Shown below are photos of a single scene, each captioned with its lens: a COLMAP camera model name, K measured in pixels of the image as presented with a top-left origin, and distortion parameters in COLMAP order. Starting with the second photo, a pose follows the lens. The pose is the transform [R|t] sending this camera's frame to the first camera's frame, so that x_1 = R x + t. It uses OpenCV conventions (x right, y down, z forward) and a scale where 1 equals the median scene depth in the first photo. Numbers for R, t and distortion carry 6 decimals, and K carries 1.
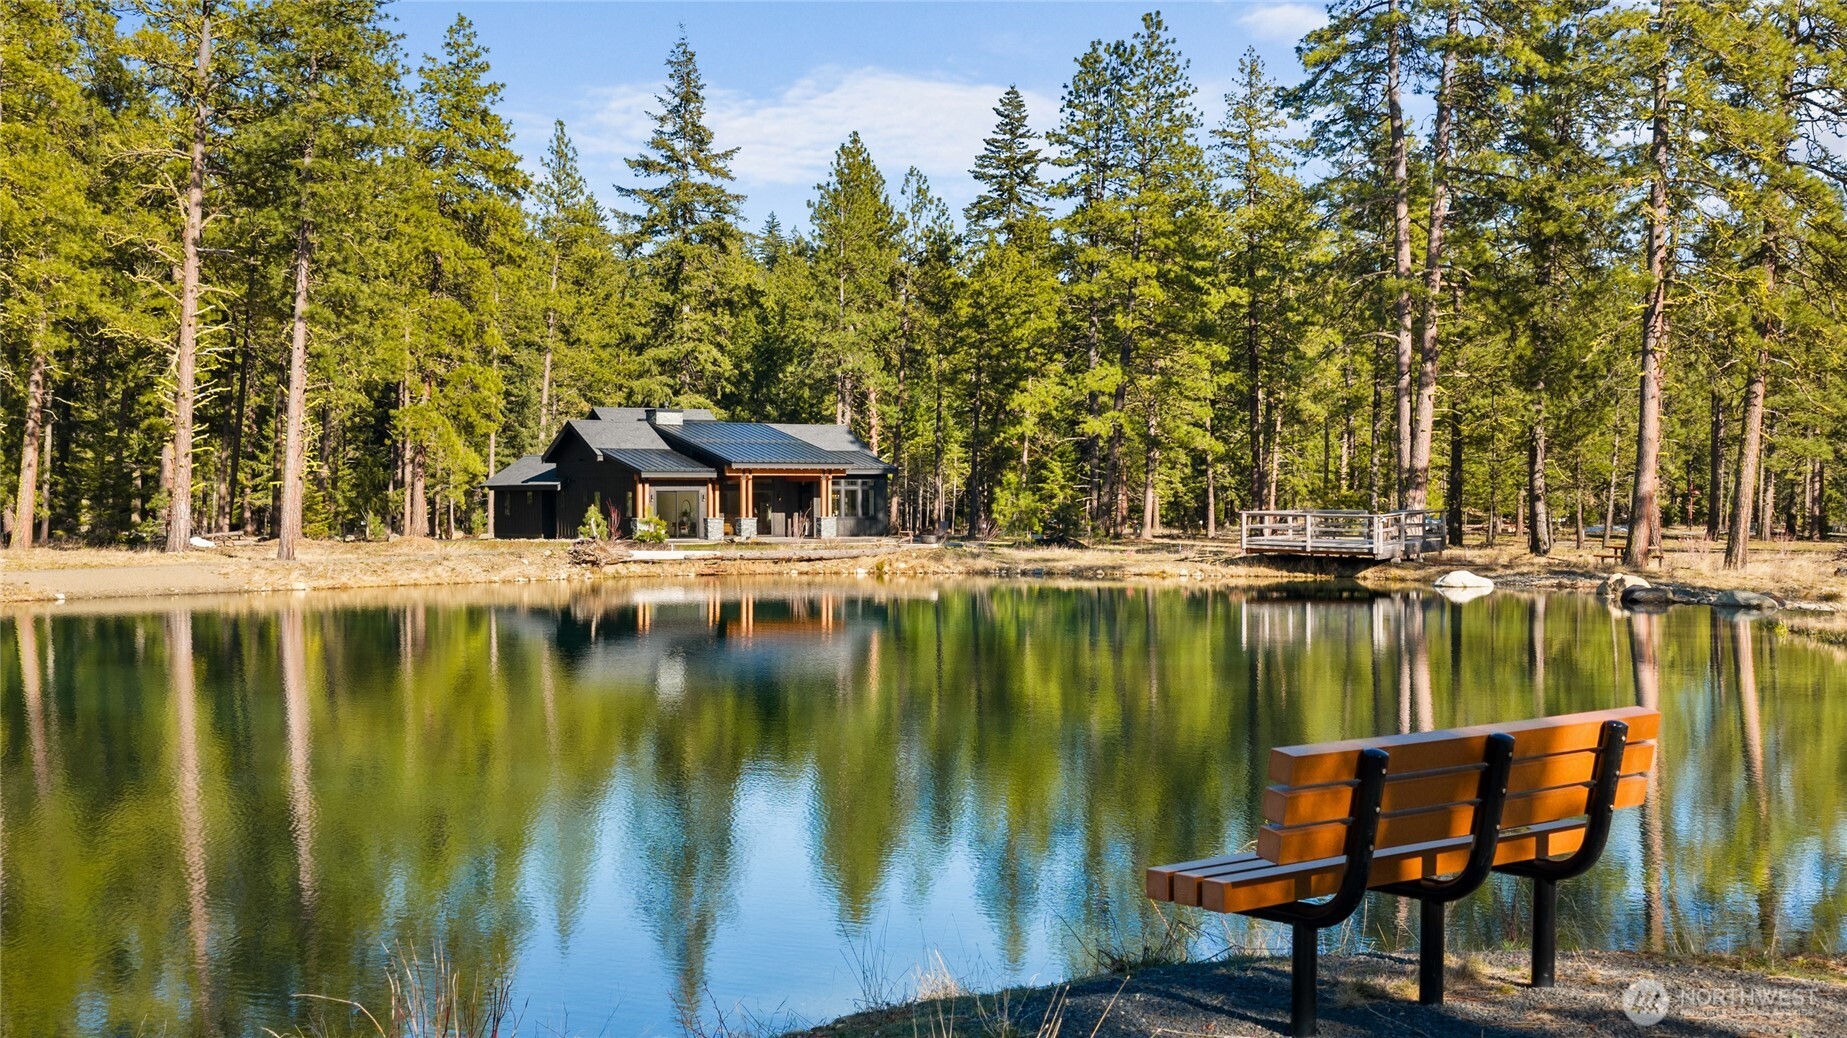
lens RADIAL K [[1462.8, 0, 924.9], [0, 1462.8, 517.3], [0, 0, 1]] dist [0.013318, 0.003853]
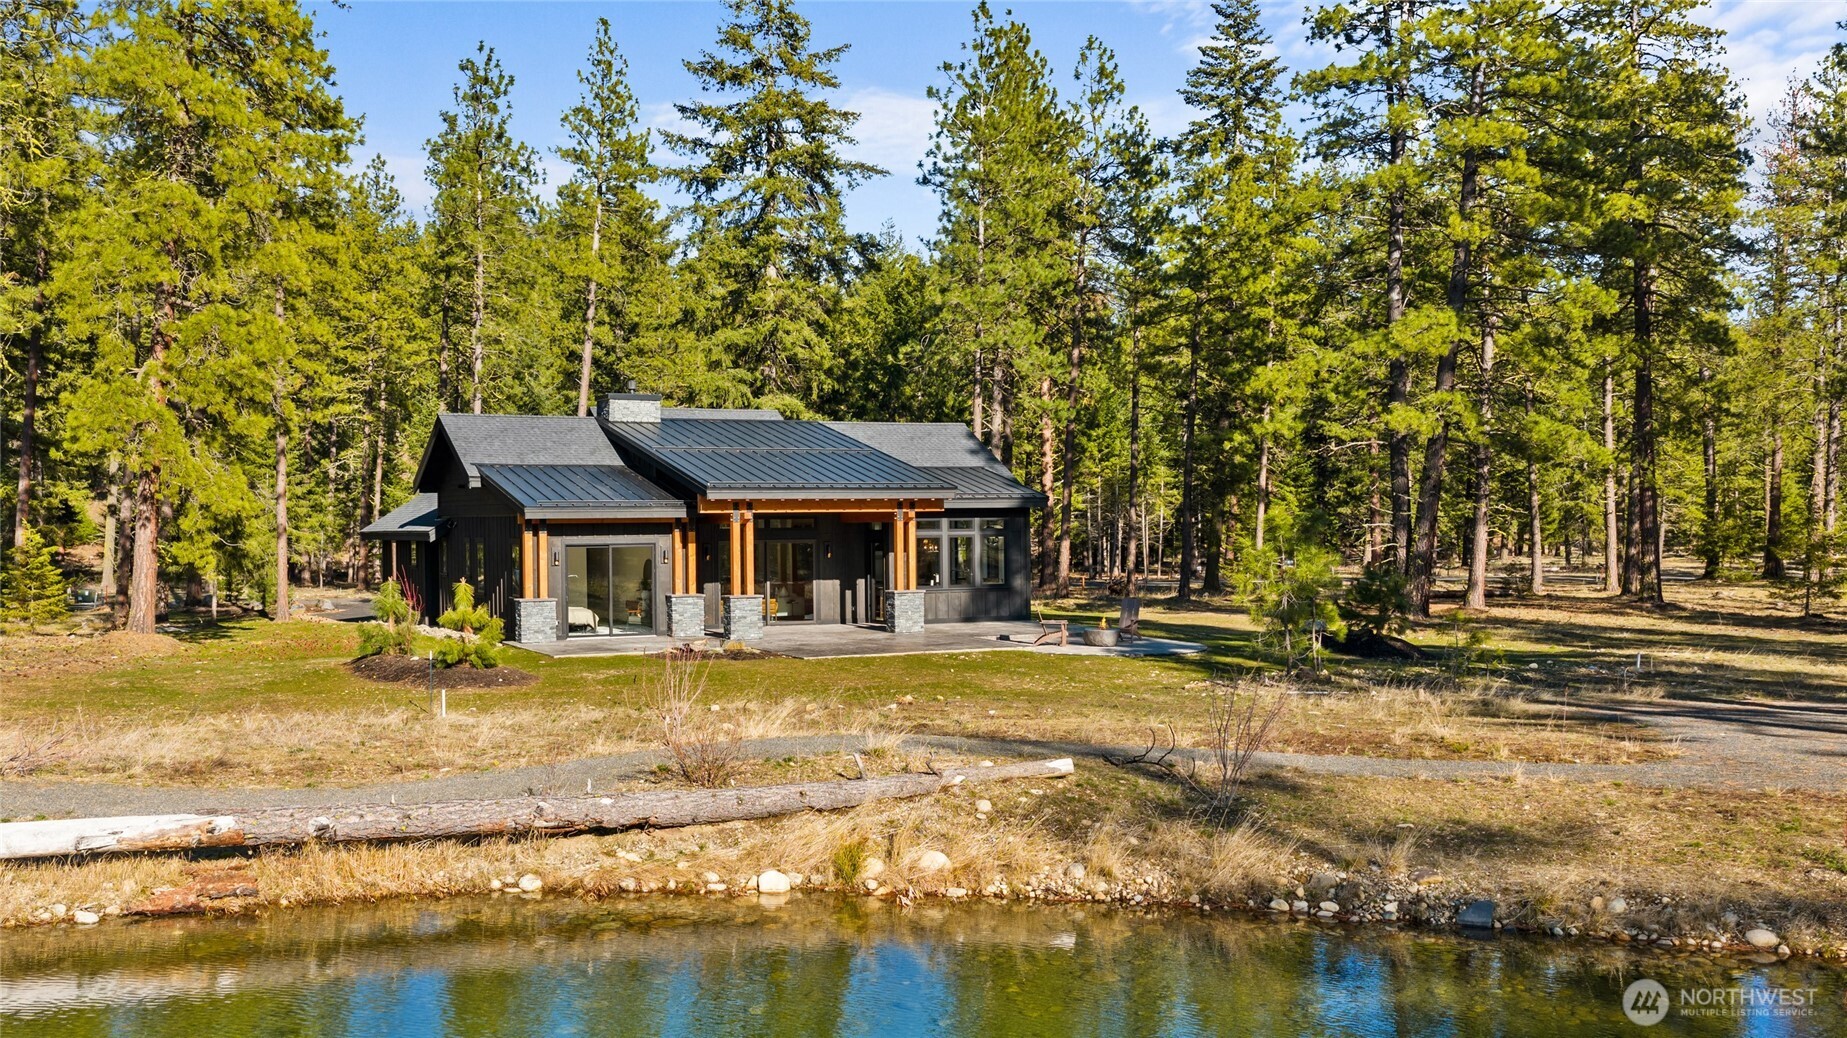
lens RADIAL K [[1462.8, 0, 930.7], [0, 1462.8, 563.3], [0, 0, 1]] dist [0.013318, 0.003853]
pose [[0.990504, -0.003240, -0.137443, 0.009775], [0.004808, 0.999927, 0.011075, -0.011198], [0.137397, -0.011631, 0.990448, 0.340154]]
